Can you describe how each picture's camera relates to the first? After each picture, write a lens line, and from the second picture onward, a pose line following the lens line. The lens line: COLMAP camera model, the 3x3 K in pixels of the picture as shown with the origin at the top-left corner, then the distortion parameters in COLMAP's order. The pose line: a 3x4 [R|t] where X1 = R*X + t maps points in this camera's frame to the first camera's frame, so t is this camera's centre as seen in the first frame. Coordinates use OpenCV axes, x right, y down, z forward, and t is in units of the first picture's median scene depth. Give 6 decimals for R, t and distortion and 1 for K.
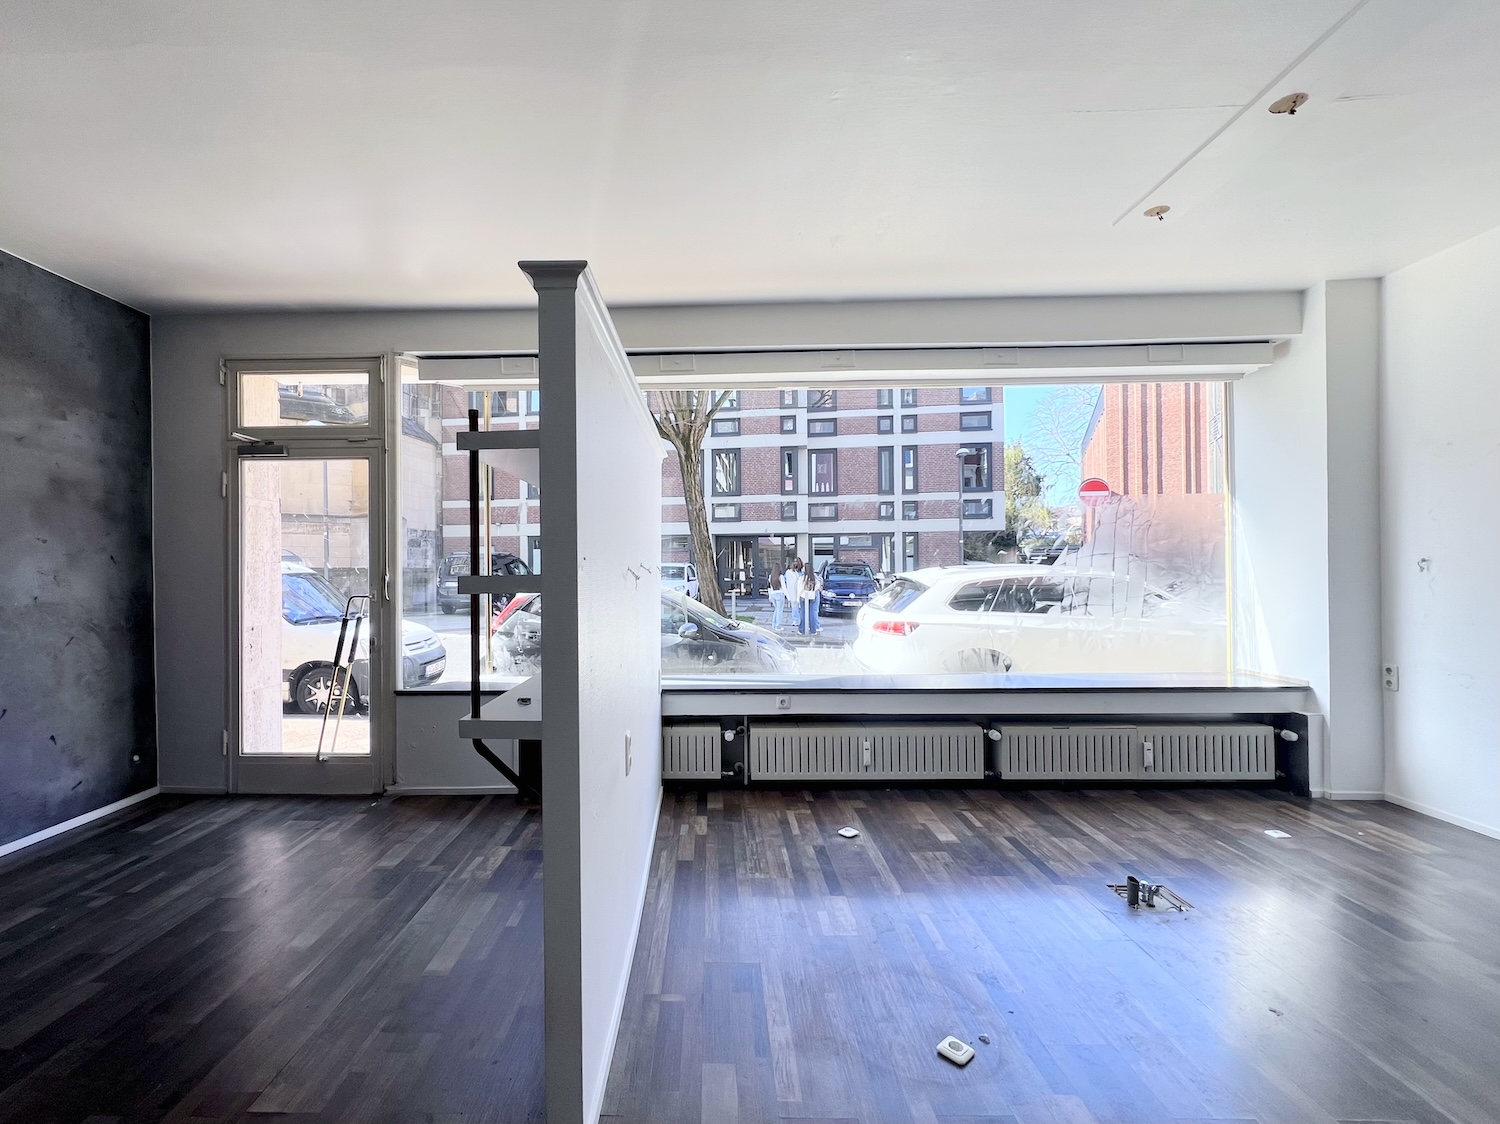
lens RADIAL K [[658.5, 0, 687.9], [0, 658.5, 566.0], [0, 0, 1]] dist [-0.000103, 0.000079]
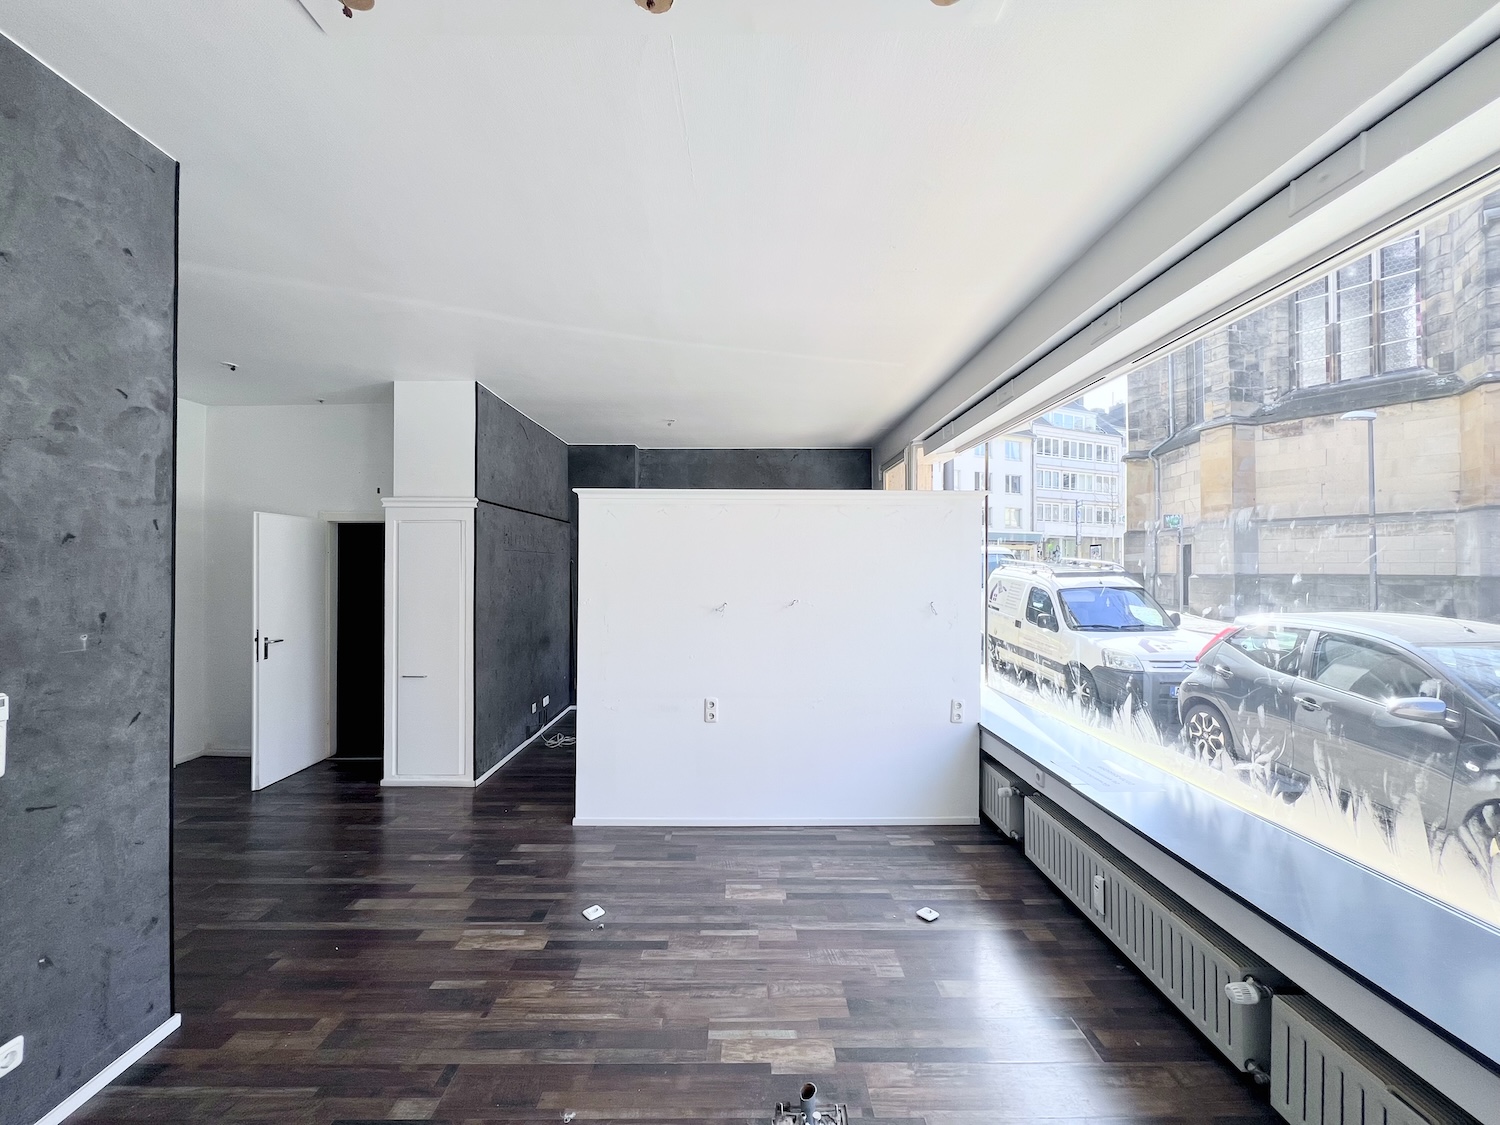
lens RADIAL K [[598.4, 0, 749.7], [0, 598.4, 566.1], [0, 0, 1]] dist [-0.001117, 0.000214]
pose [[0.042882, 0.000967, -0.999080, 0.945274], [0.001911, 0.999998, 0.001049, -0.060309], [0.999078, -0.001954, 0.042880, 0.660798]]
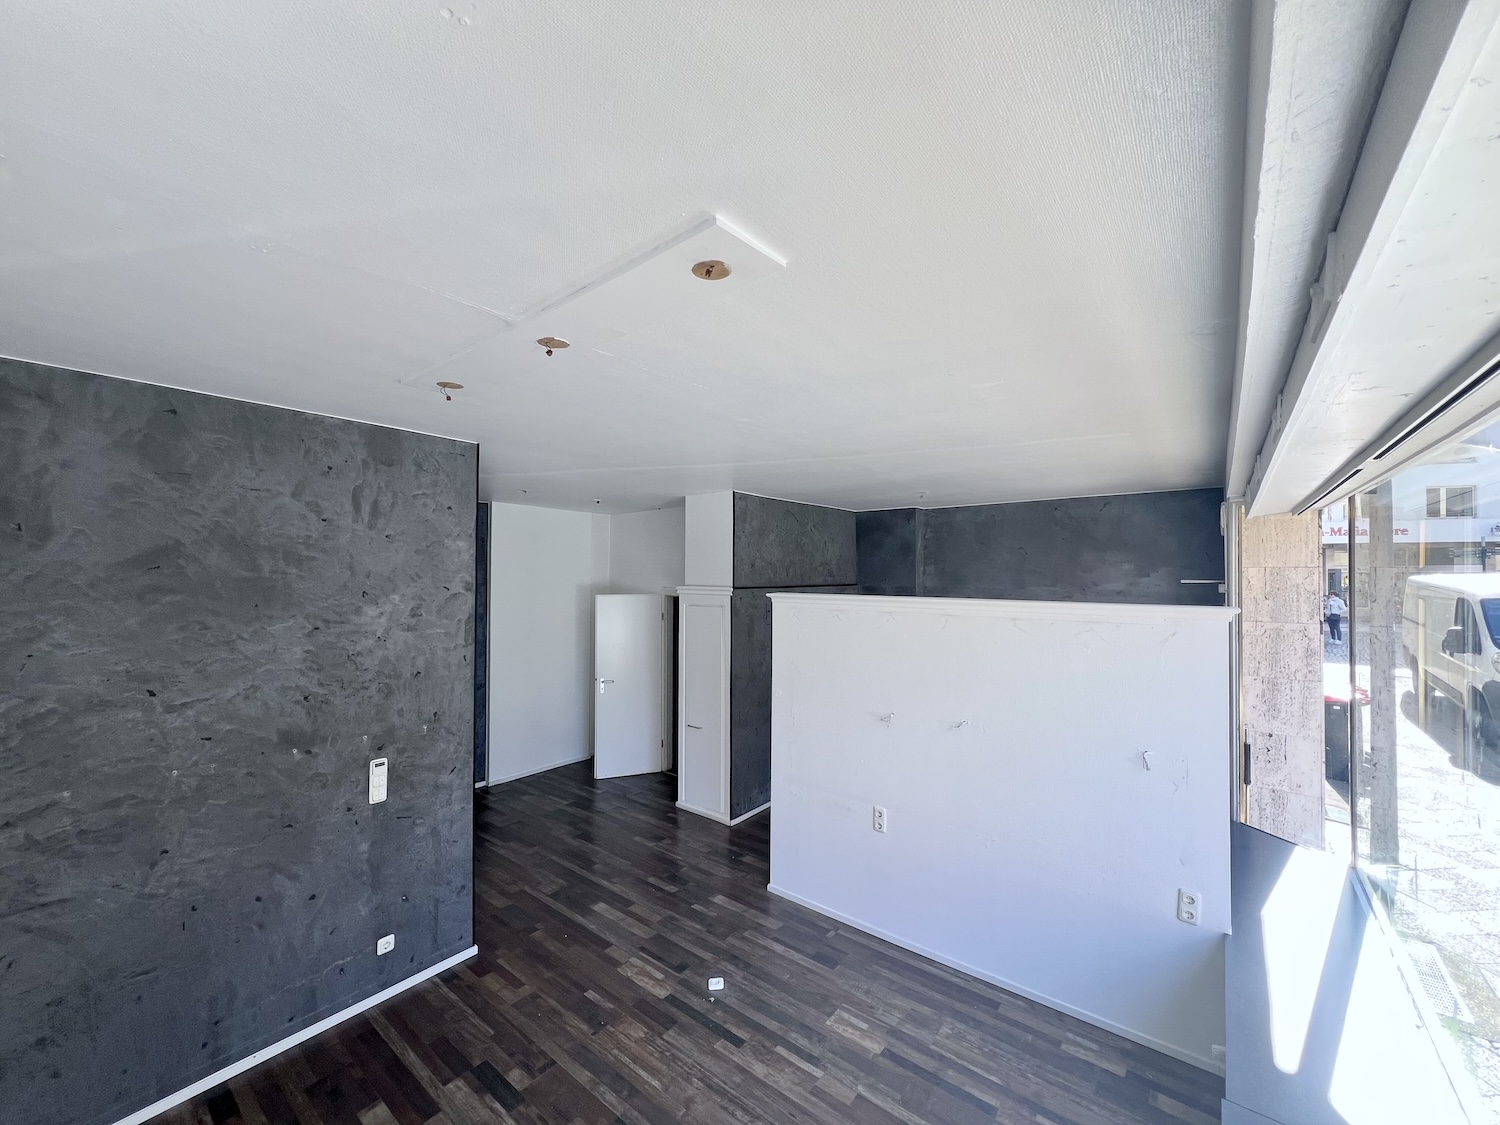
lens RADIAL K [[598.4, 0, 749.7], [0, 598.4, 566.1], [0, 0, 1]] dist [-0.001117, 0.000214]
pose [[-0.594784, -0.007689, -0.803849, 0.872890], [0.002976, 0.999926, -0.011766, -0.227604], [0.803880, -0.009391, -0.594717, 1.059230]]
